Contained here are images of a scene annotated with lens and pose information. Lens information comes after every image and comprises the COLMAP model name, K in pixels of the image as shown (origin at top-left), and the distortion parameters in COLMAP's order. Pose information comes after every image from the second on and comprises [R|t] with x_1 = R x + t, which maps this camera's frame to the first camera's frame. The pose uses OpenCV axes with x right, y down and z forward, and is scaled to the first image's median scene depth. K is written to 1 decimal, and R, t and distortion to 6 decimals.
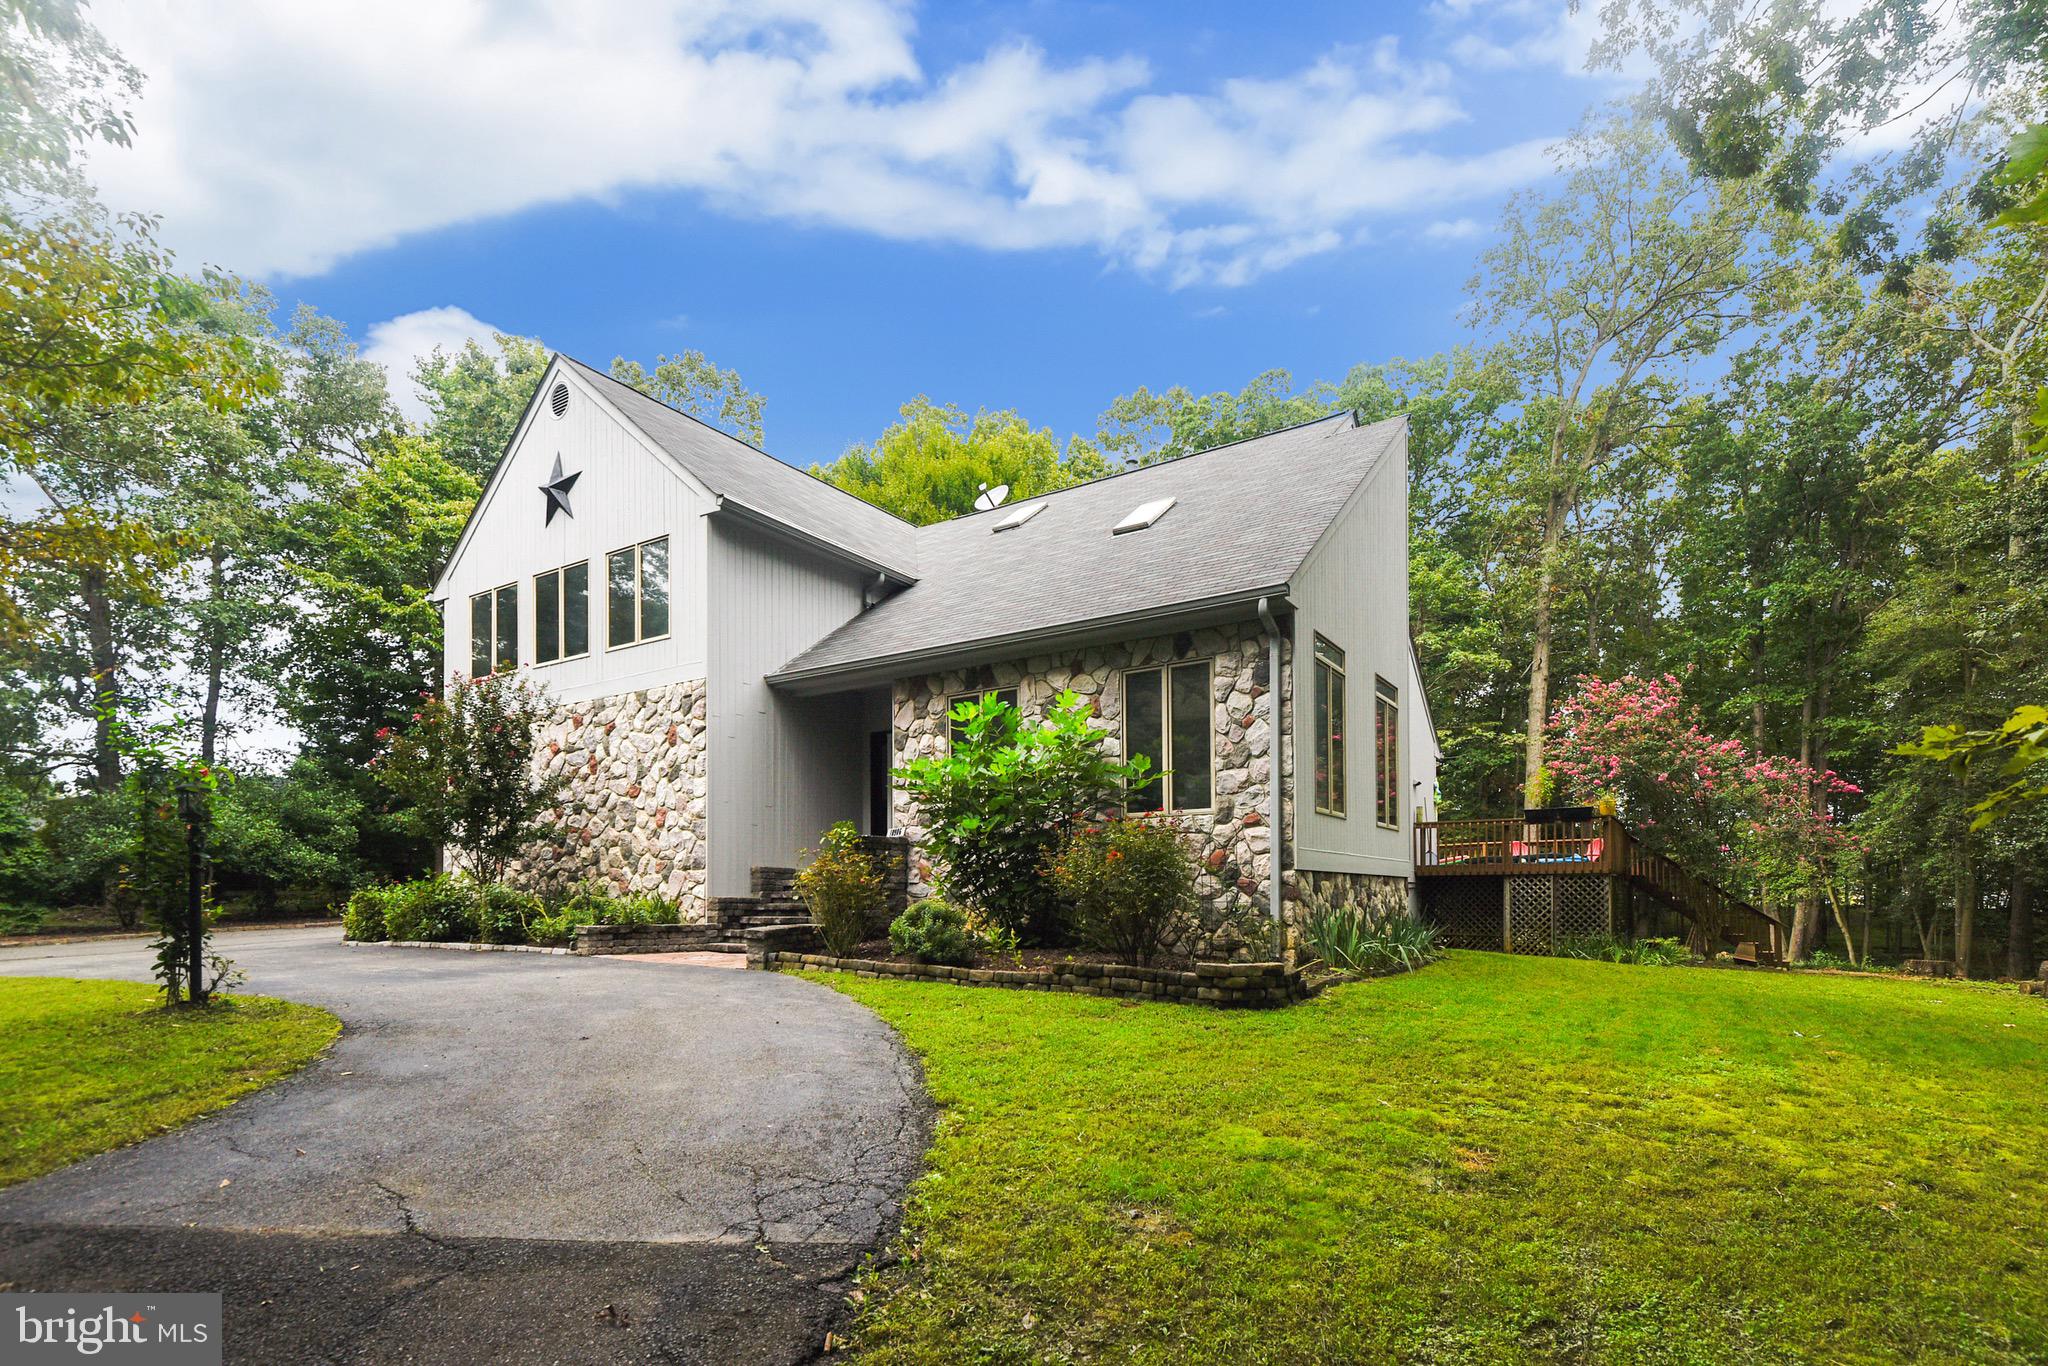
lens RADIAL K [[920.9, 0, 1027.7], [0, 920.9, 865.4], [0, 0, 1]] dist [0.020768, -0.010918]
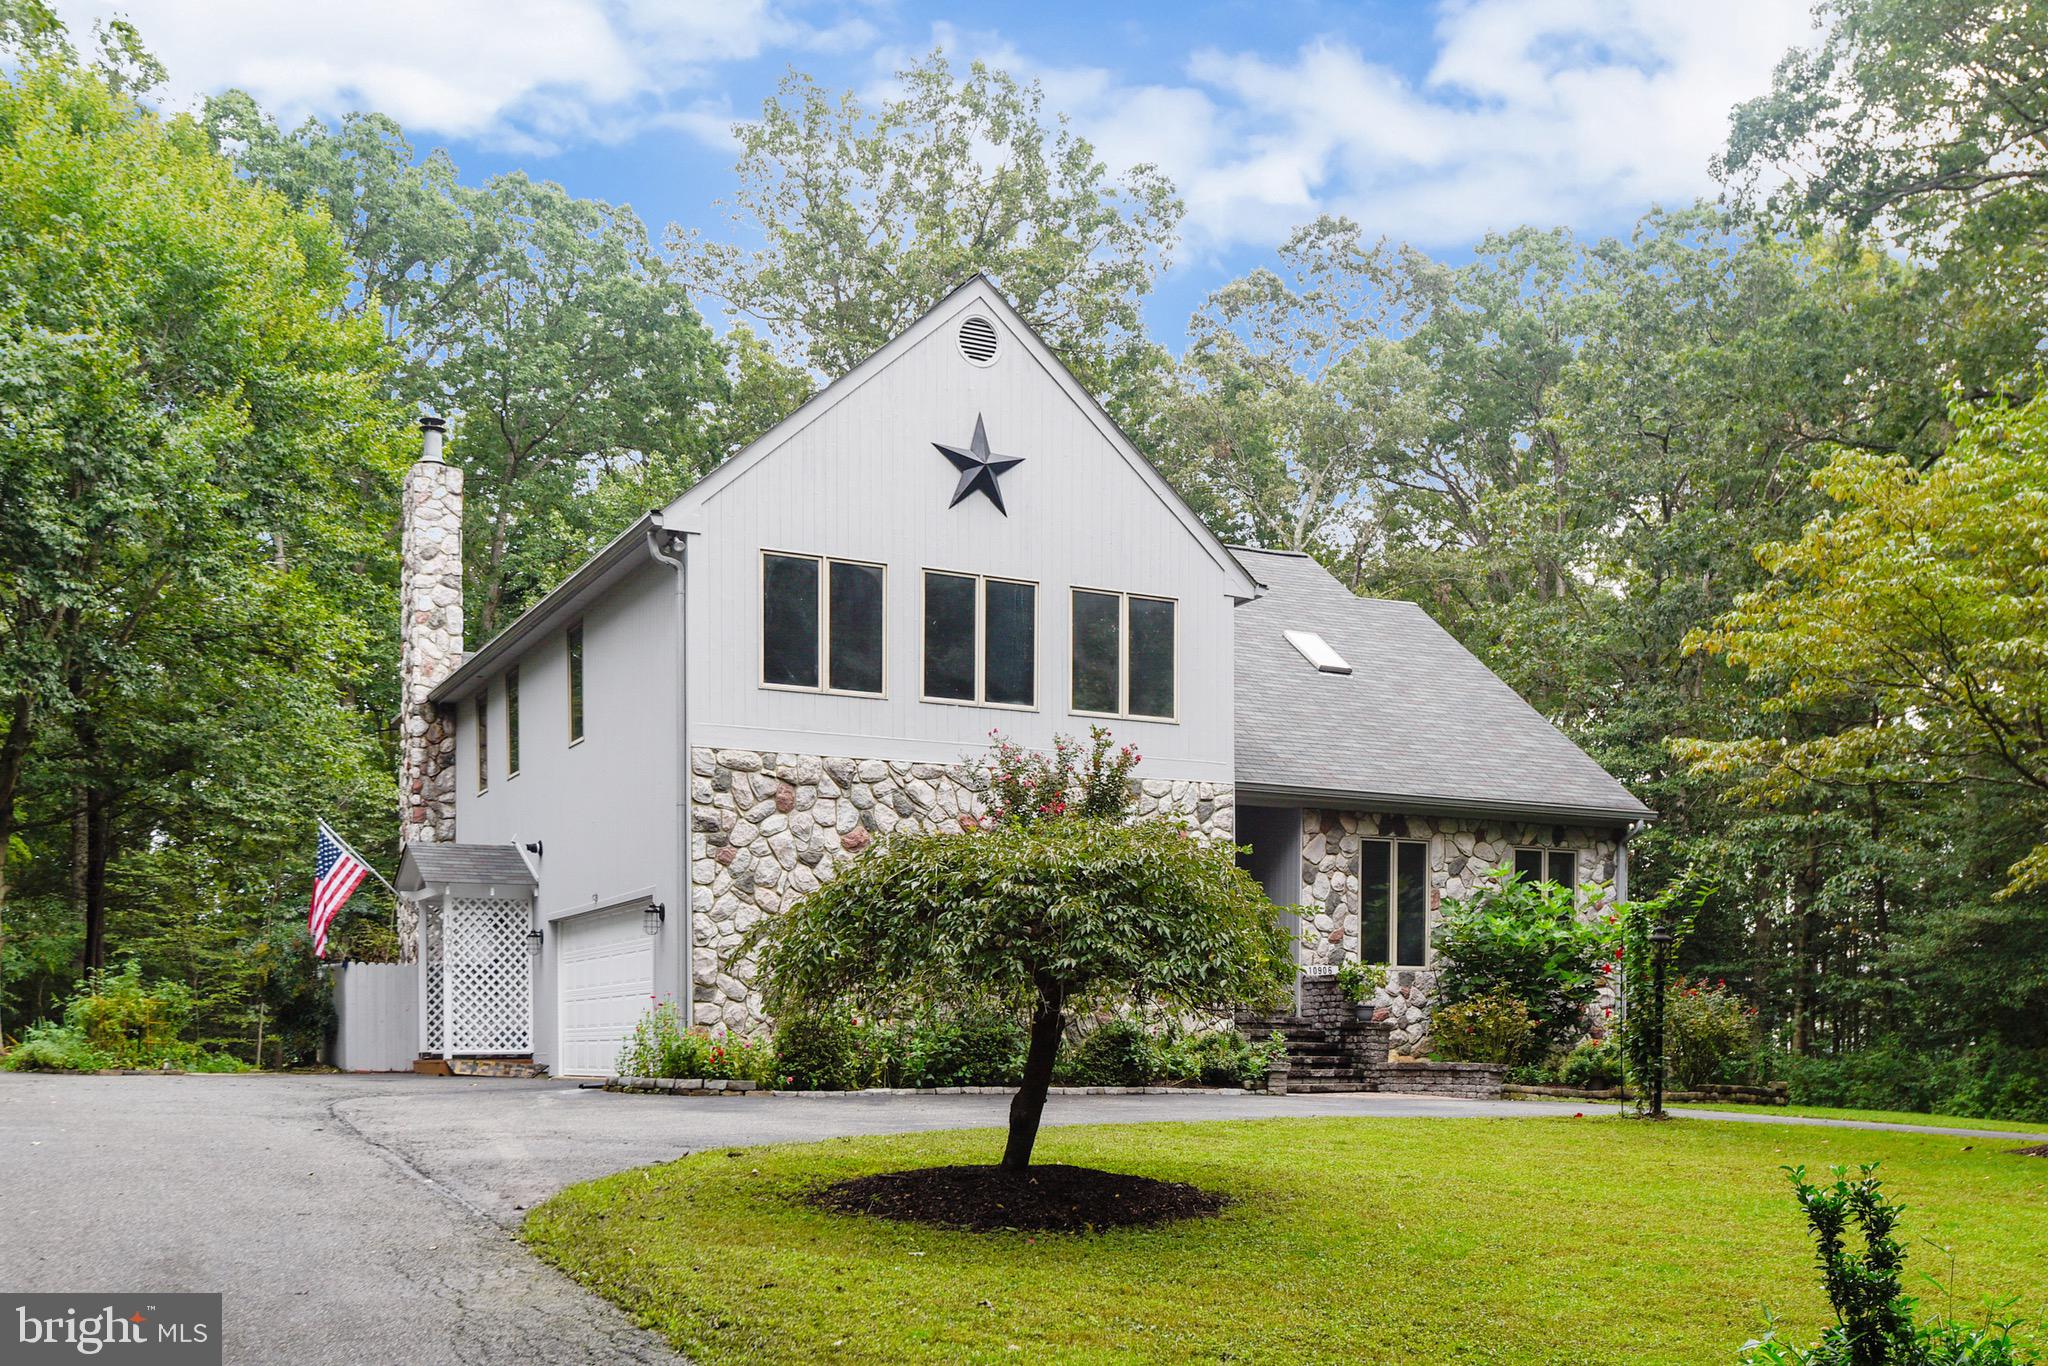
lens RADIAL K [[1998.6, 0, 870.0], [0, 1998.6, 1060.3], [0, 0, 1]] dist [0.007177, -0.009708]
pose [[0.573766, 0.008090, 0.818980, -2.071347], [-0.037532, 0.999160, 0.016425, 0.040780], [-0.818159, -0.040162, 0.573588, 0.176217]]
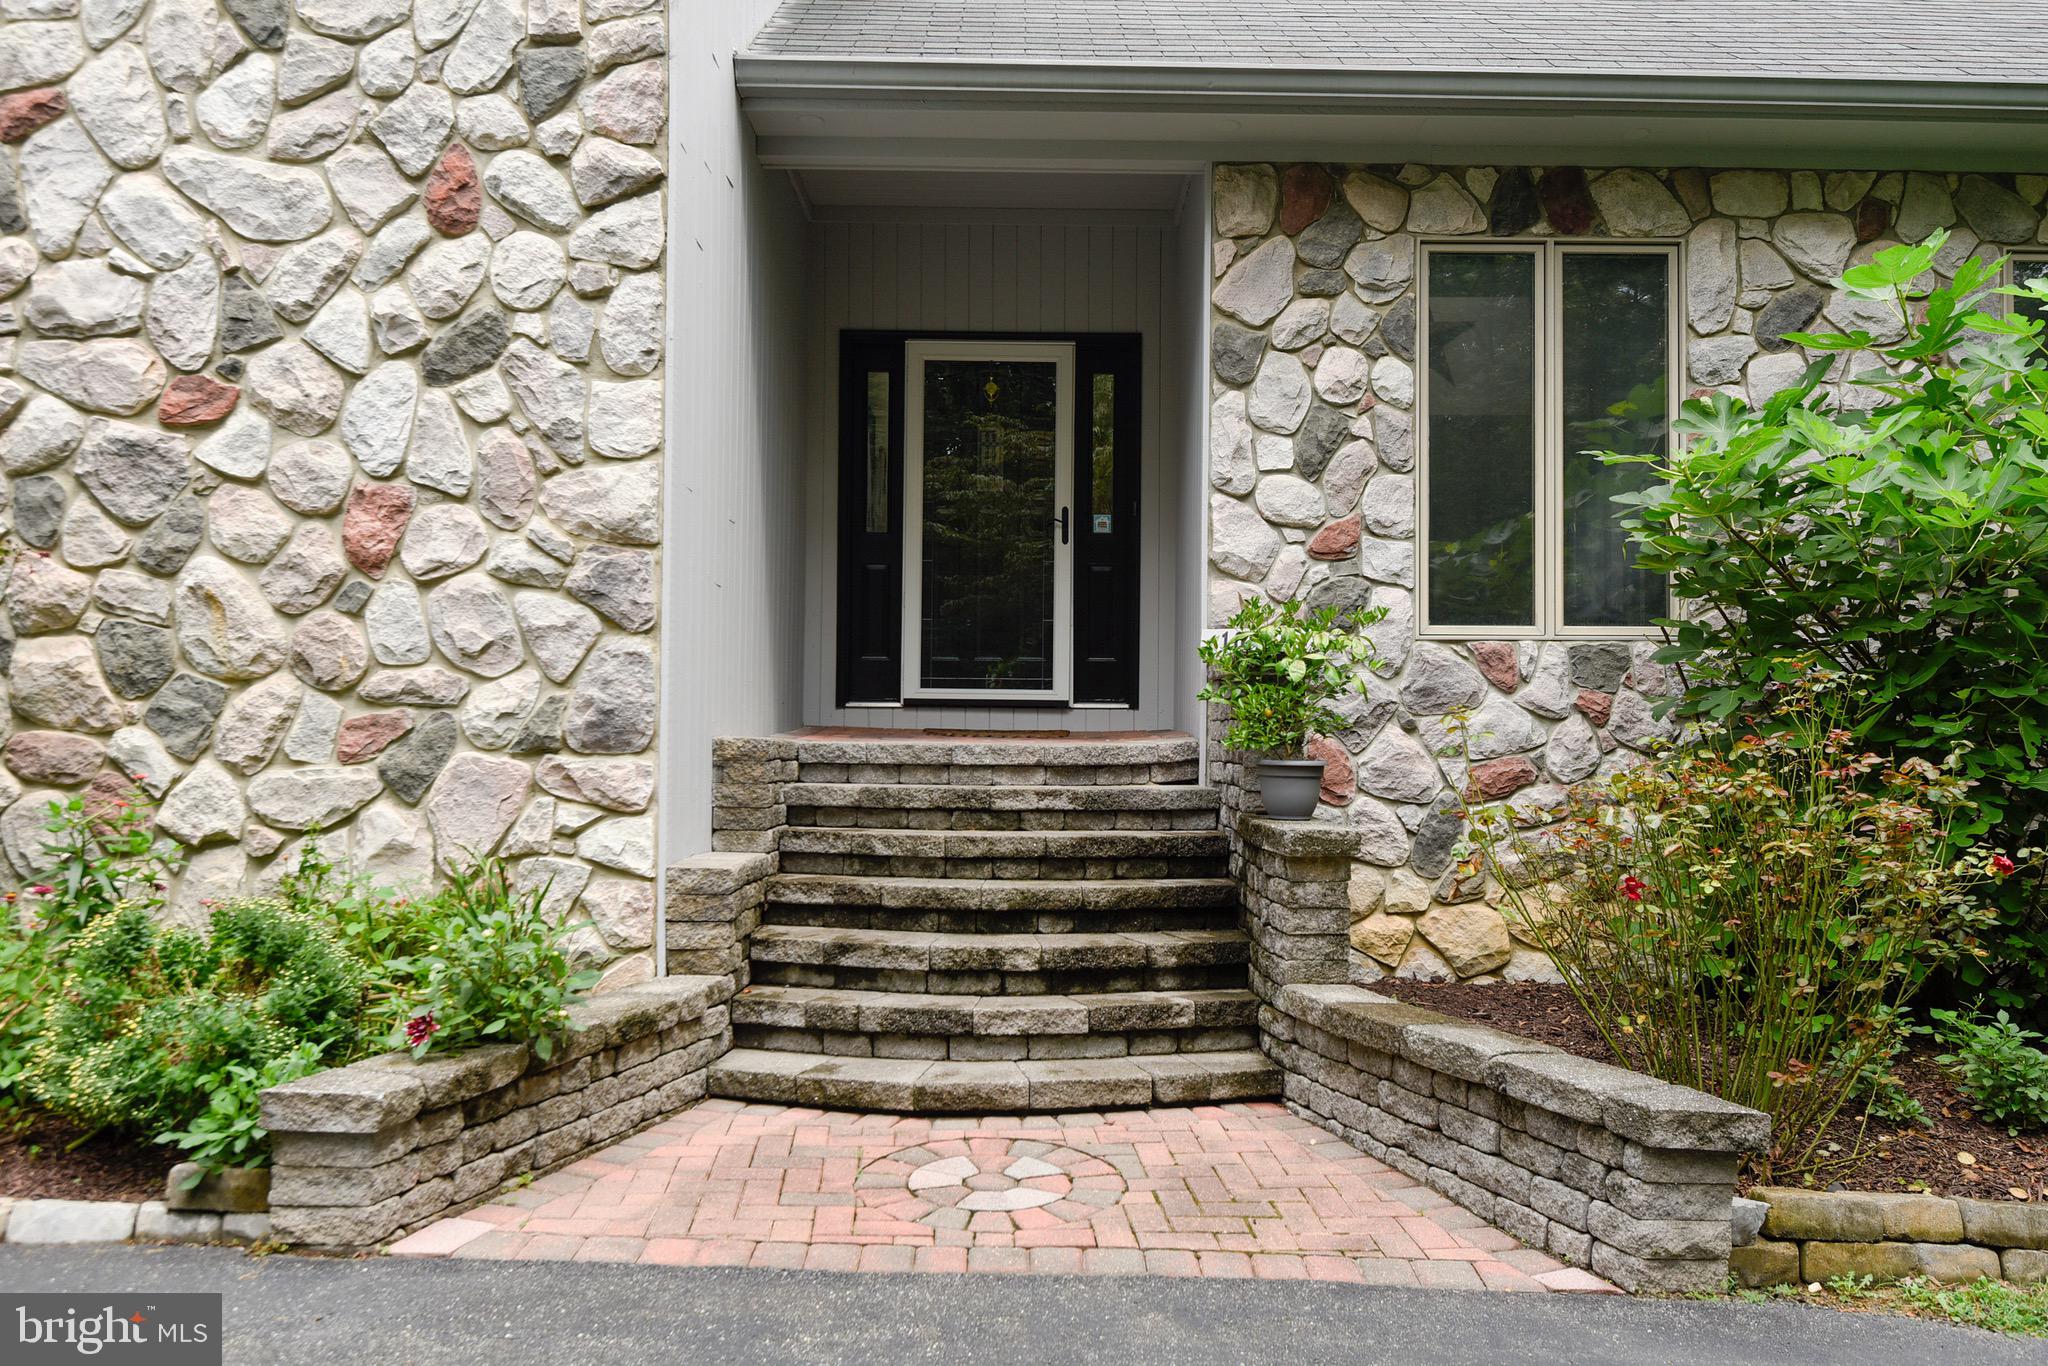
lens RADIAL K [[1436.4, 0, 1035.0], [0, 1436.4, 676.7], [0, 0, 1]] dist [0.015346, -0.007500]
pose [[0.846428, 0.035729, 0.531303, -0.456162], [-0.033427, 0.999344, -0.013951, -0.014243], [-0.531452, -0.005952, 0.847067, 0.608265]]
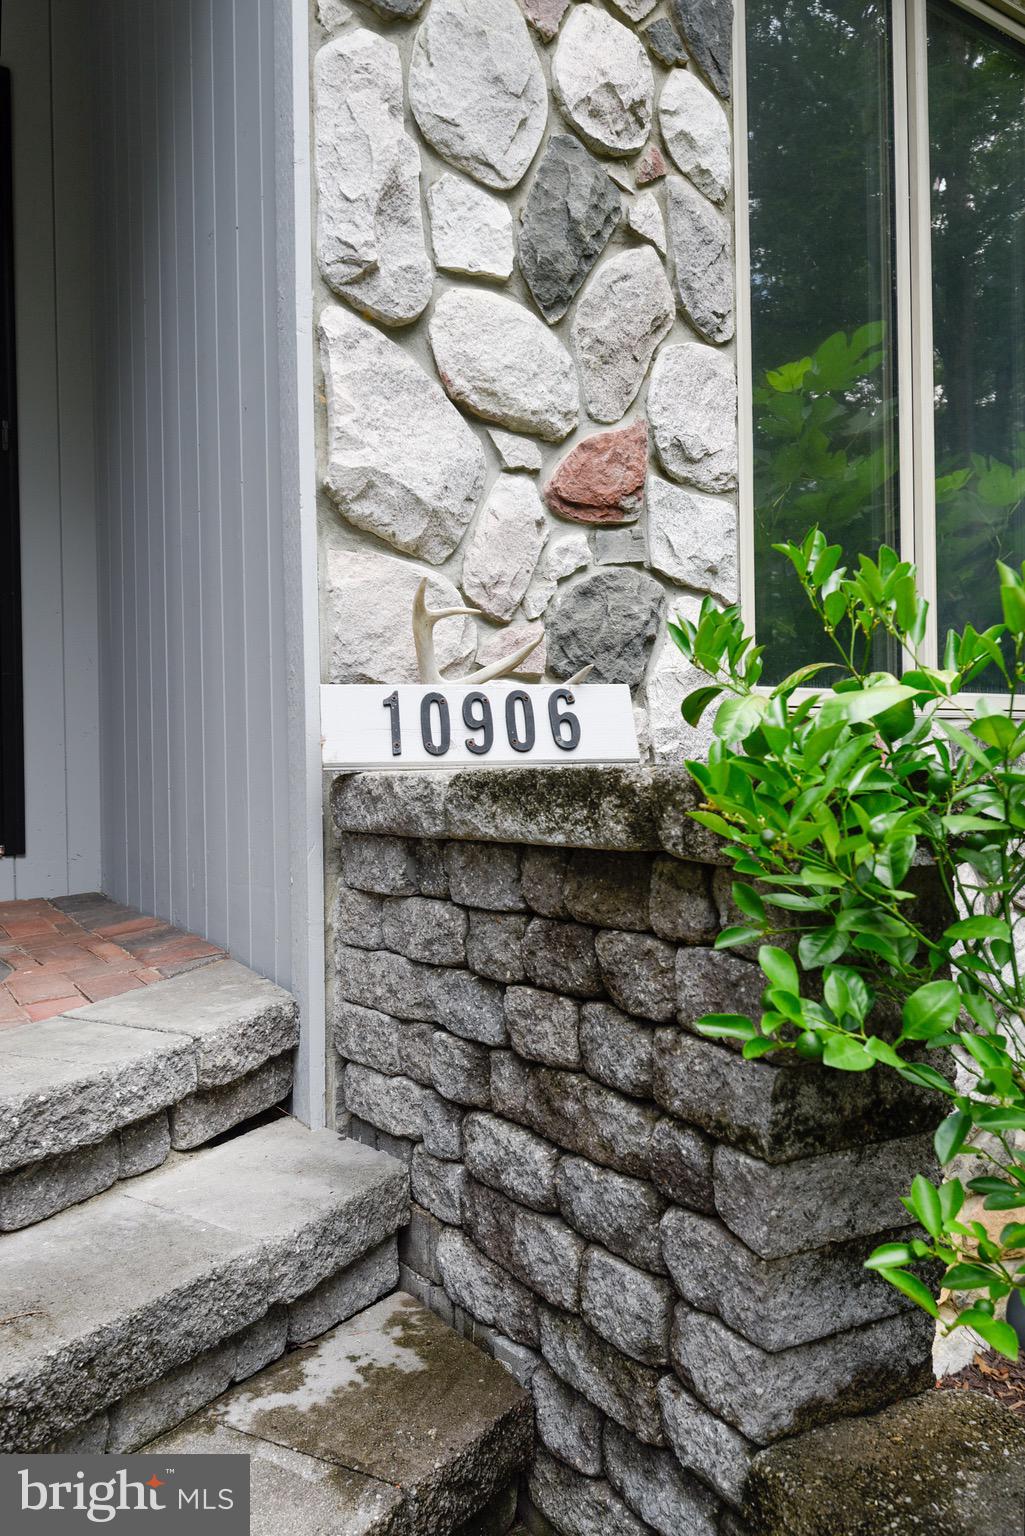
lens RADIAL K [[1077.3, 0, 512.5], [0, 1077.3, 768.0], [0, 0, 1]] dist [0.015346, -0.007500]
pose [[0.420333, 0.007769, 0.907337, -0.255341], [-0.002672, 0.999970, -0.007324, -0.028301], [-0.907366, 0.000655, 0.420341, 0.915861]]
